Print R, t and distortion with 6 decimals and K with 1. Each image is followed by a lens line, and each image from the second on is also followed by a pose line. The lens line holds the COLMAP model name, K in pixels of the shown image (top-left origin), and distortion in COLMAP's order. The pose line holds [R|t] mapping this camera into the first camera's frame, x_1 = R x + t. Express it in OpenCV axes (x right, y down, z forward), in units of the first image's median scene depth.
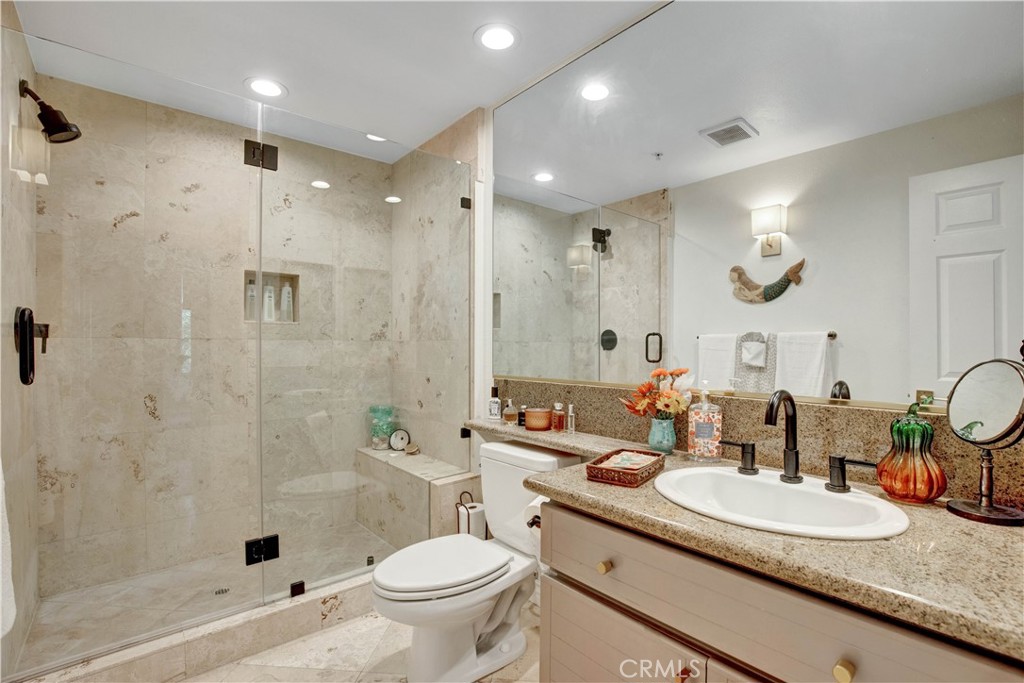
lens RADIAL K [[459.6, 0, 512.0], [0, 459.6, 341.5], [0, 0, 1]] dist [-0.020619, 0.000140]
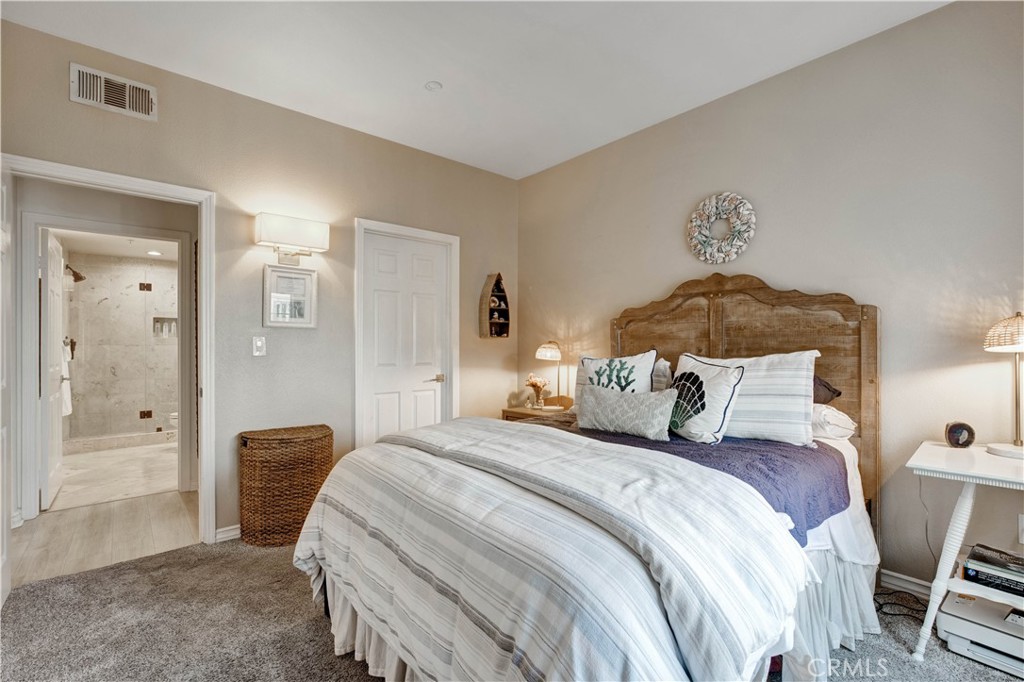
lens RADIAL K [[465.7, 0, 517.2], [0, 465.7, 345.5], [0, 0, 1]] dist [-0.024889, 0.009701]
pose [[0.999987, 0.003685, 0.003645, 1.593058], [-0.003708, 0.999974, 0.006104, -0.032906], [-0.003623, -0.006118, 0.999975, -1.732648]]
